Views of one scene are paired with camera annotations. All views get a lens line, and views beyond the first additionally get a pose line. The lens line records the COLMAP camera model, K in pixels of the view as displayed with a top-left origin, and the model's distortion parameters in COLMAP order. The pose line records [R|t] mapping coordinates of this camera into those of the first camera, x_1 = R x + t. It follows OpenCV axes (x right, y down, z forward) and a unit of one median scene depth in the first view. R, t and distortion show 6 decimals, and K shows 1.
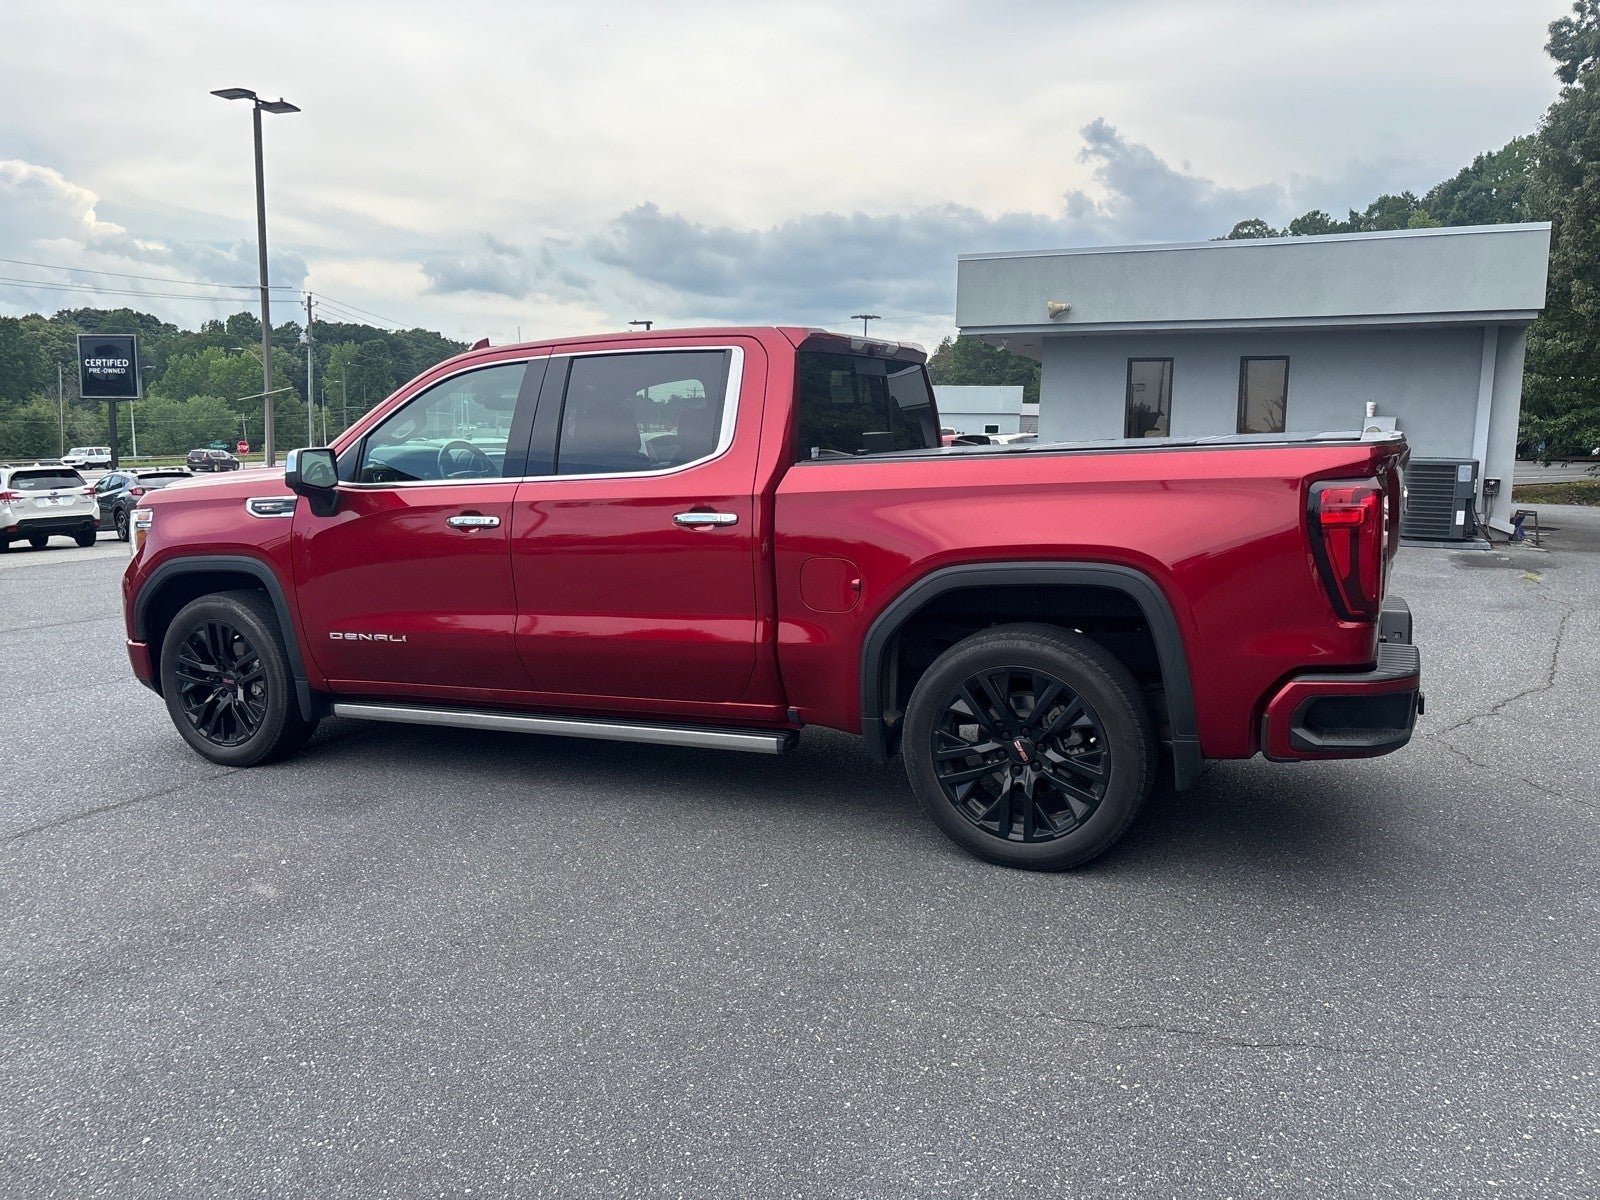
lens RADIAL K [[1210.5, 0, 800.0], [0, 1210.5, 600.0], [0, 0, 1]] dist [0.036017, -0.073076]
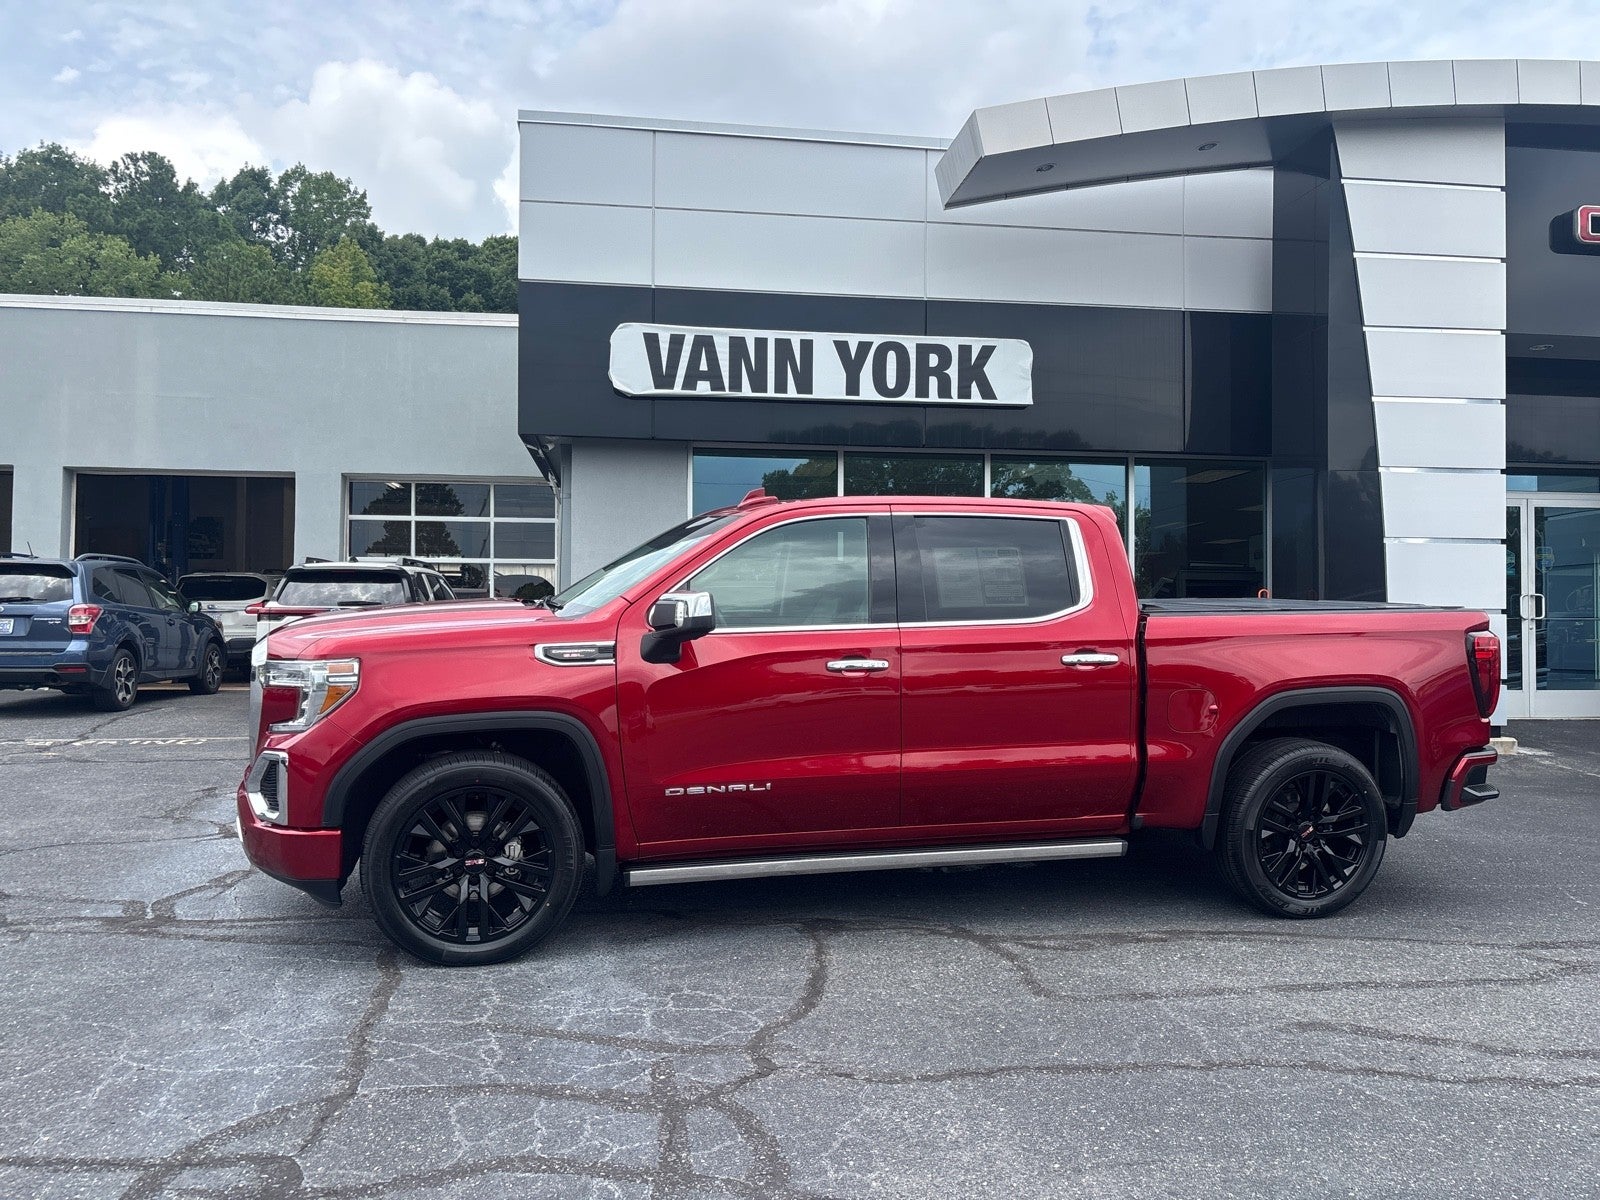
lens RADIAL K [[930.1, 0, 800.0], [0, 930.1, 600.0], [0, 0, 1]] dist [0.069259, 0.000169]
pose [[0.820006, 0.025834, 0.571771, -0.762004], [0.051616, 0.991572, -0.118827, -0.027370], [-0.570022, 0.126951, 0.811762, 0.370130]]
